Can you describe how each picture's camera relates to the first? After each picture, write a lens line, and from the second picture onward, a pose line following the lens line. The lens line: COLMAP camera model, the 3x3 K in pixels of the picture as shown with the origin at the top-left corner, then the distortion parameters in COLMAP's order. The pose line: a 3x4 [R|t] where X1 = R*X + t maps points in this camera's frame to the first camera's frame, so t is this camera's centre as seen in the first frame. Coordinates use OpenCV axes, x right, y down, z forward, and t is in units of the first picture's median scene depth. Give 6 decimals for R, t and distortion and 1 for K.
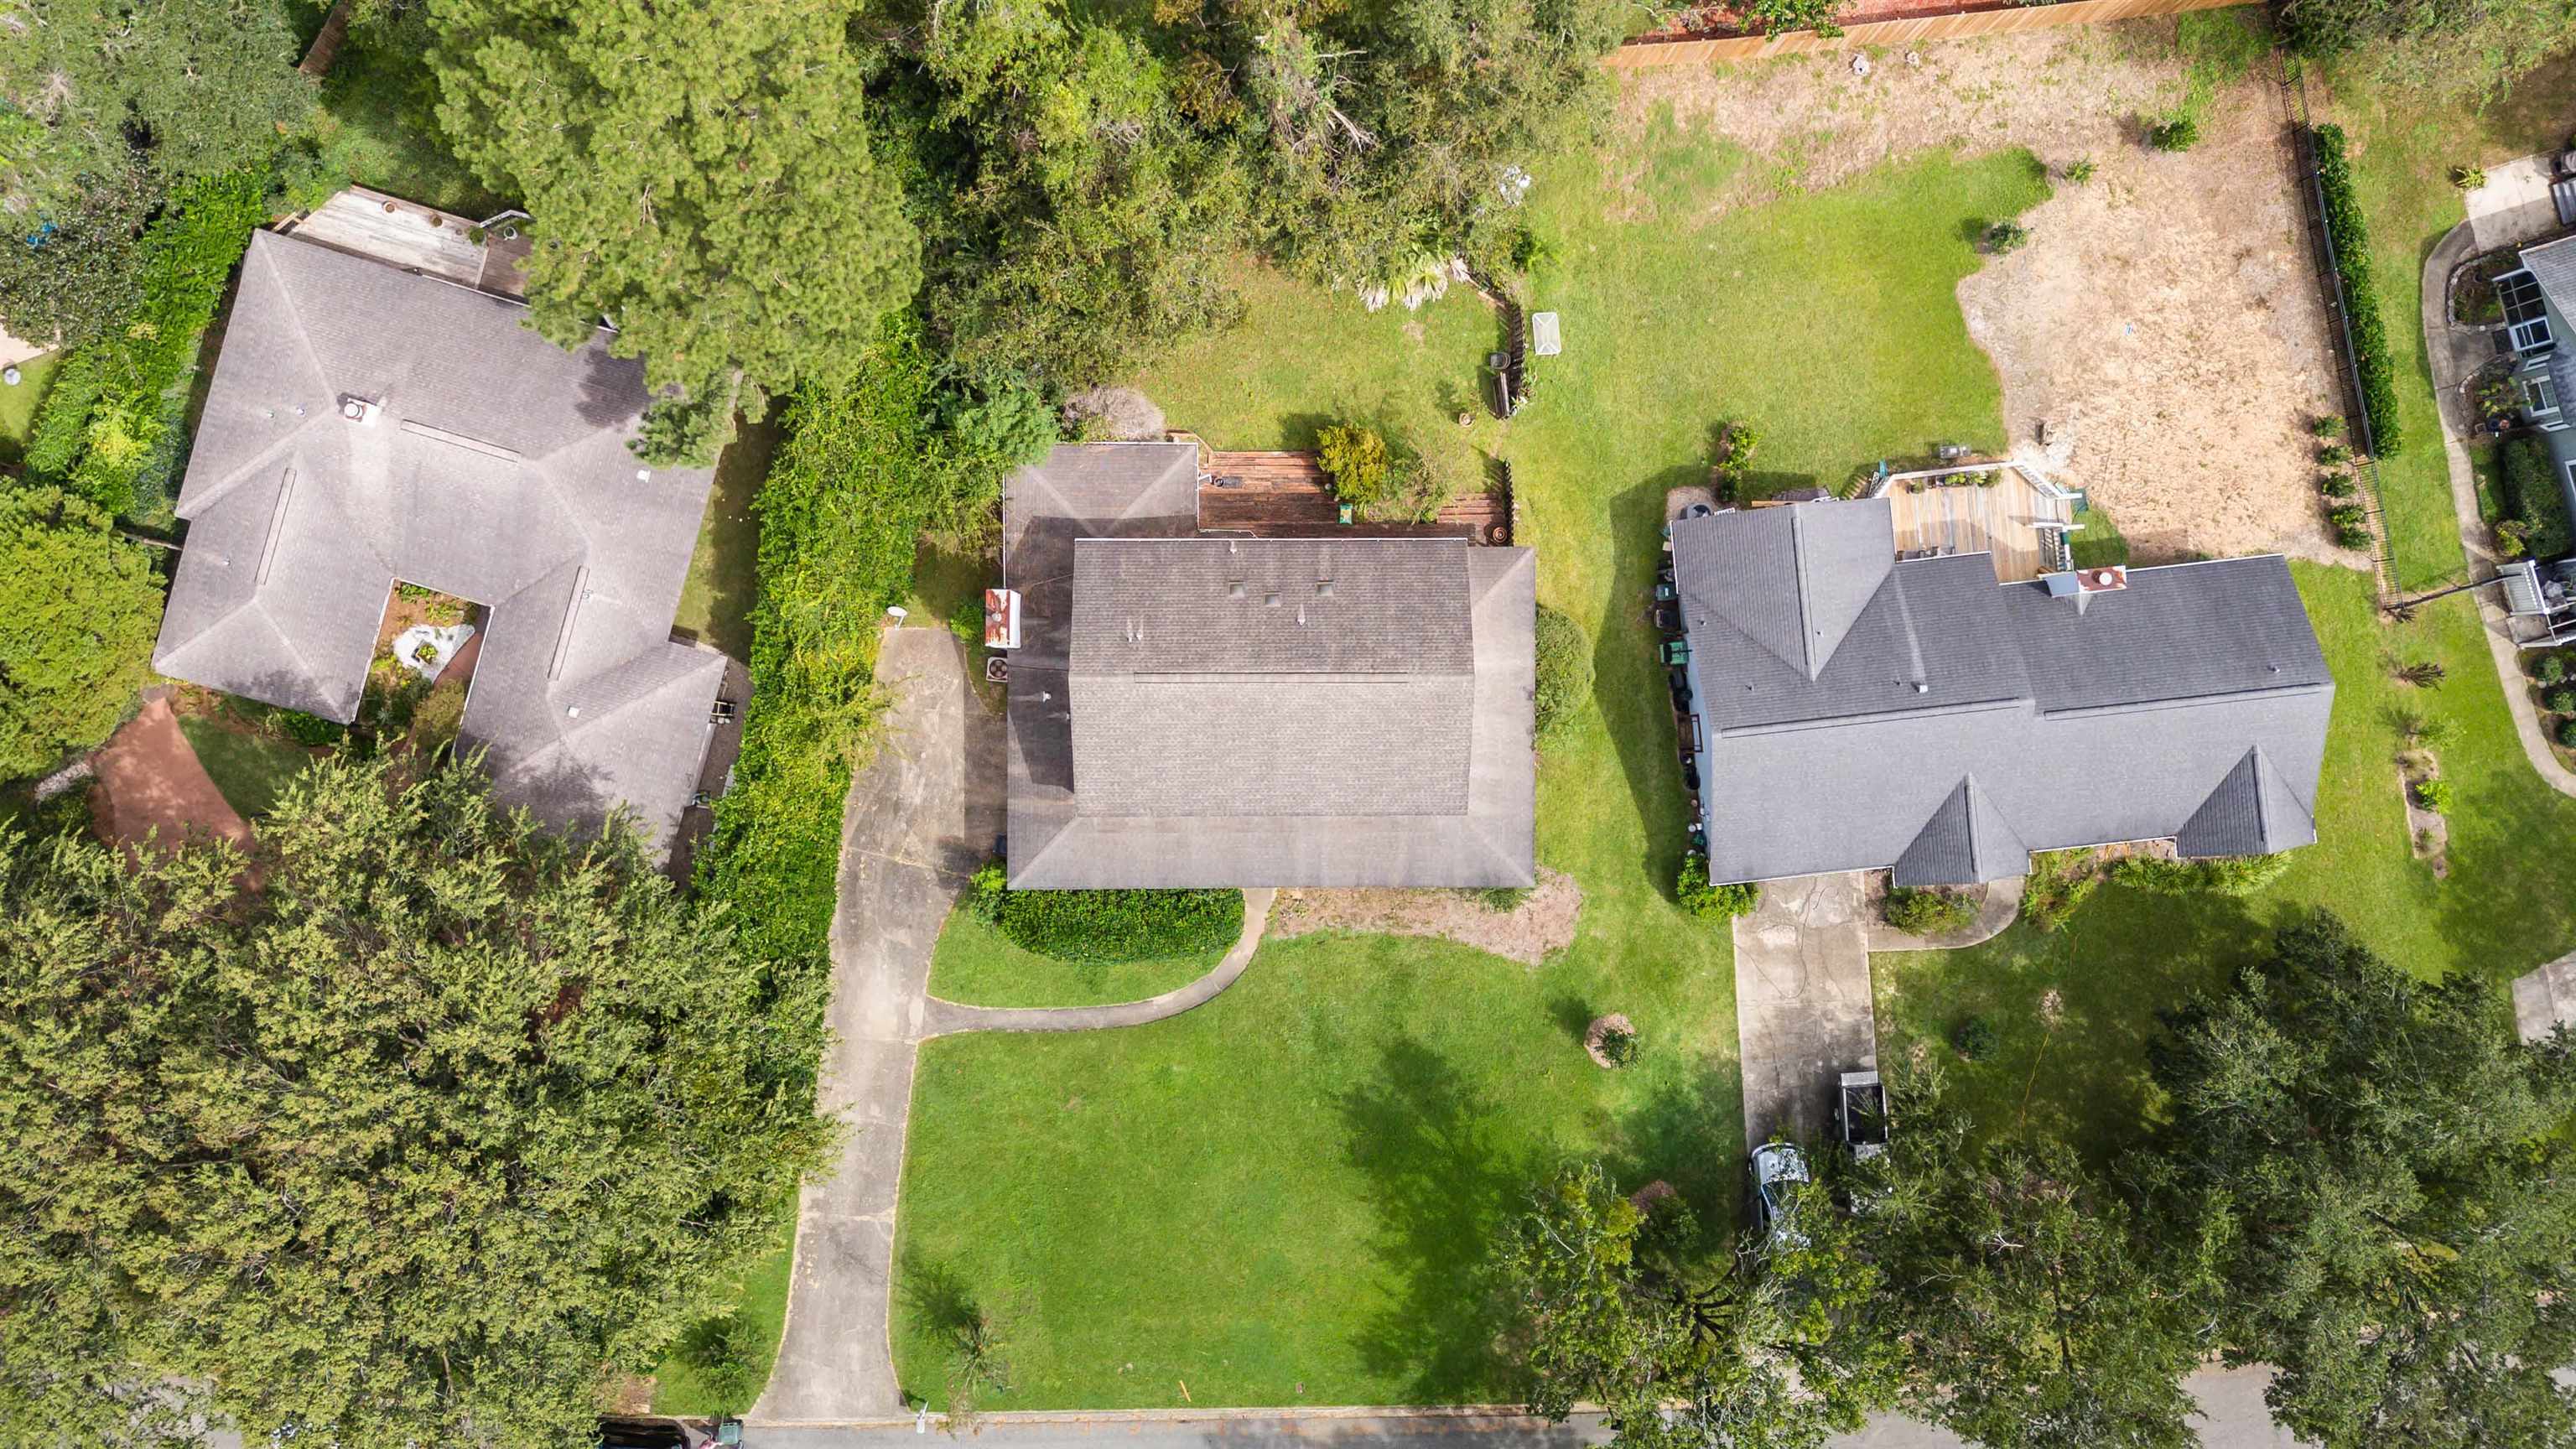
lens RADIAL K [[1817.9, 0, 1279.6], [0, 1817.9, 722.1], [0, 0, 1]] dist [0.049170, -0.004753]
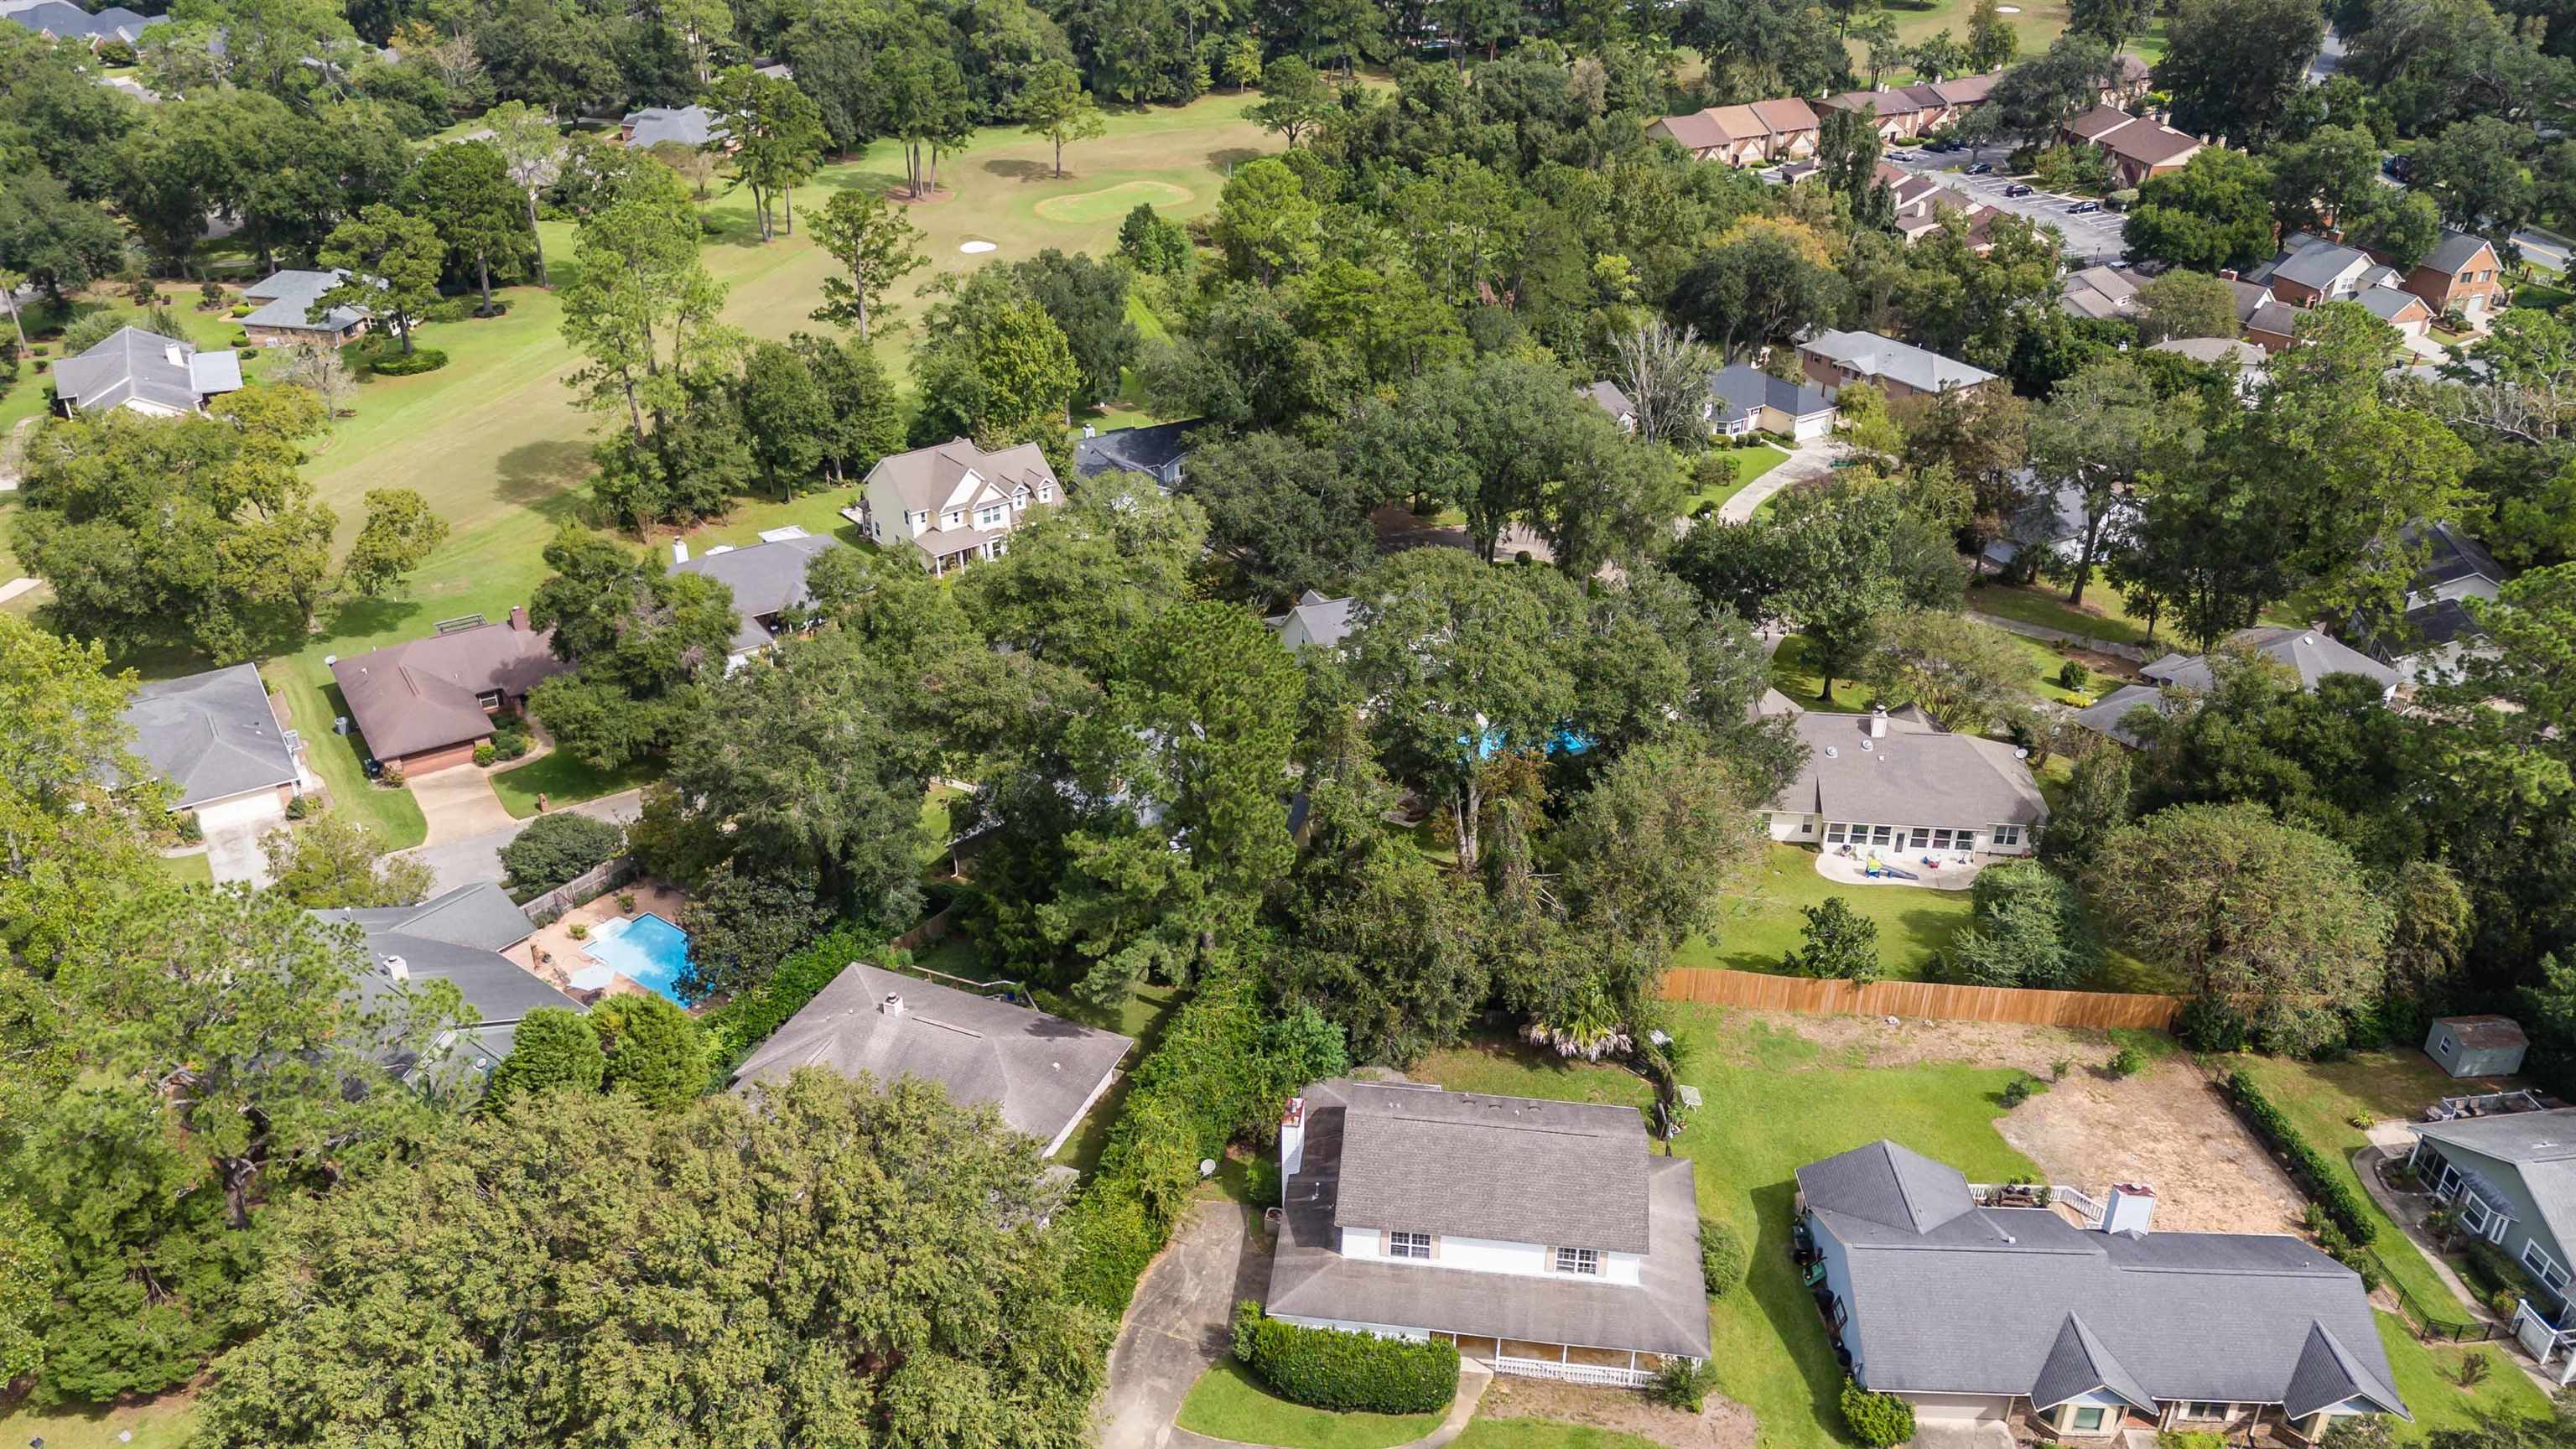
lens RADIAL K [[1817.9, 0, 1279.6], [0, 1817.9, 722.1], [0, 0, 1]] dist [0.049170, -0.004753]
pose [[0.991835, 0.061856, -0.111519, -0.028582], [-0.127525, 0.483023, -0.866272, 0.909348], [0.000282, 0.873420, 0.486967, 0.064604]]
